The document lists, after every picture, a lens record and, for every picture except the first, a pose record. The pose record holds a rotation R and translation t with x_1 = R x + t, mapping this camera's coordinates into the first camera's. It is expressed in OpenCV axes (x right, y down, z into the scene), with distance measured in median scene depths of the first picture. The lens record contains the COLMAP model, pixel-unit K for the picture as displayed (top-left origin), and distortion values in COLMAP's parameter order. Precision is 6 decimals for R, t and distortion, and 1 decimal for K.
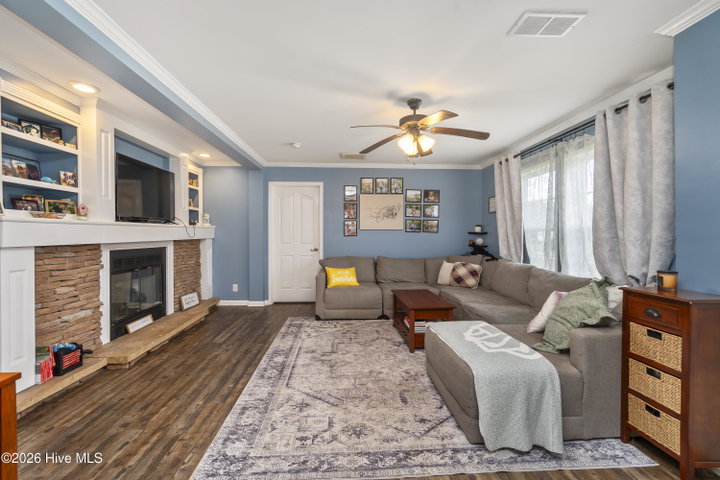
lens RADIAL K [[308.2, 0, 354.2], [0, 308.2, 236.5], [0, 0, 1]] dist [-0.006906, 0.002133]
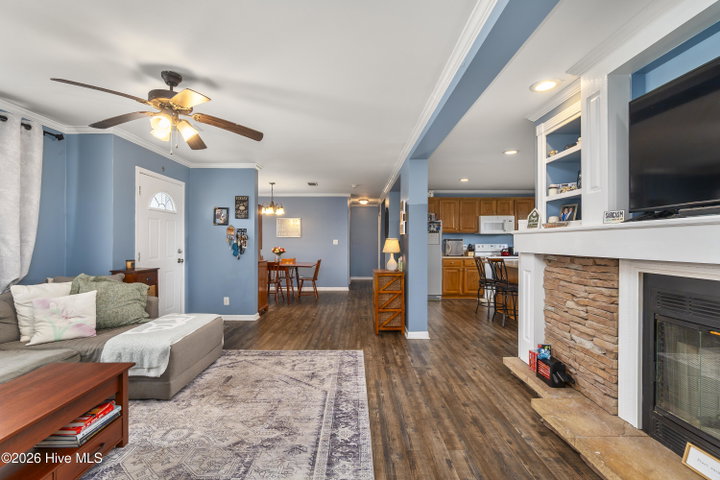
lens RADIAL K [[308.2, 0, 358.3], [0, 308.2, 243.4], [0, 0, 1]] dist [-0.006906, 0.002133]
pose [[-0.999390, -0.003691, 0.034740, -0.282104], [-0.003256, 0.999915, 0.012586, -0.014537], [-0.034784, 0.012465, -0.999317, 1.584661]]
